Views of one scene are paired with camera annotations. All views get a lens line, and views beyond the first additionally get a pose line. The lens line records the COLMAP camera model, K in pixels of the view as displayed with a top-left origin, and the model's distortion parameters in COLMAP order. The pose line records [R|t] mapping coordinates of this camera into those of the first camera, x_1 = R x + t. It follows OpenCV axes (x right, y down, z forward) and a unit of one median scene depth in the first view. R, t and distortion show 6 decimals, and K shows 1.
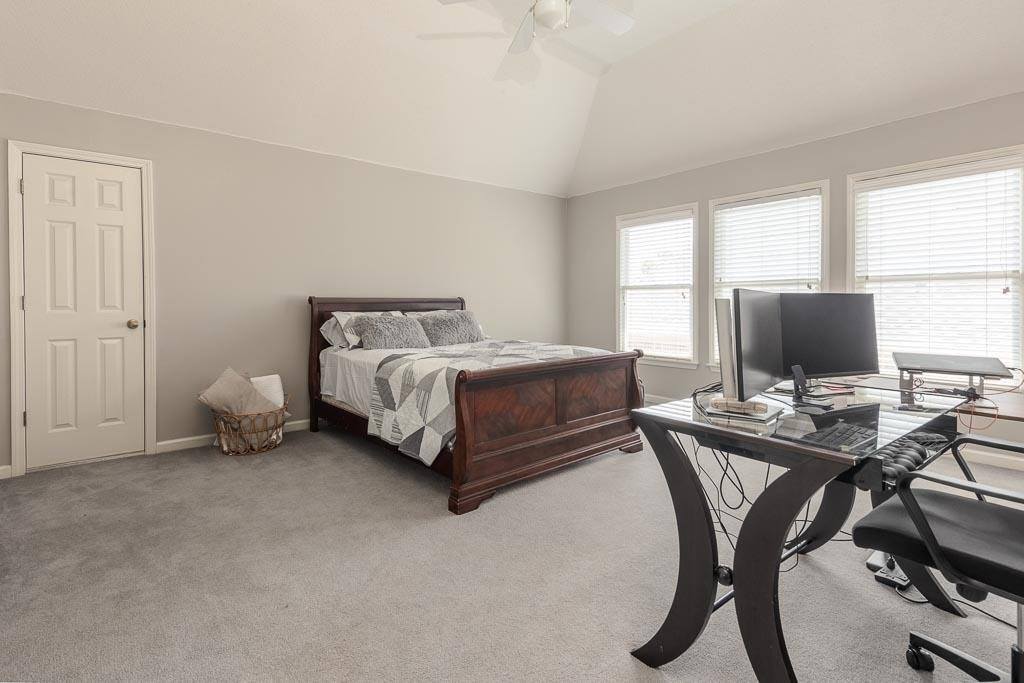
lens RADIAL K [[488.4, 0, 511.0], [0, 488.4, 304.7], [0, 0, 1]] dist [0.036392, -0.001000]
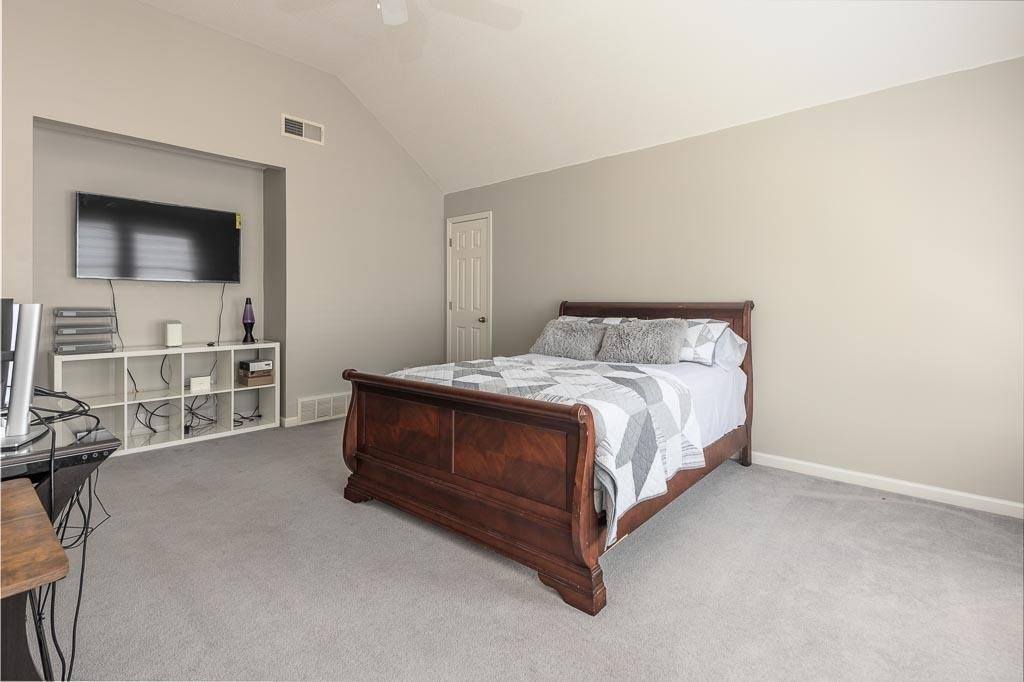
lens RADIAL K [[488.4, 0, 511.0], [0, 488.4, 304.2], [0, 0, 1]] dist [0.036392, -0.001000]
pose [[0.119167, -0.000026, -0.992874, 0.824914], [-0.003560, 0.999994, -0.000454, -0.009788], [0.992868, 0.003589, 0.119166, 0.974386]]
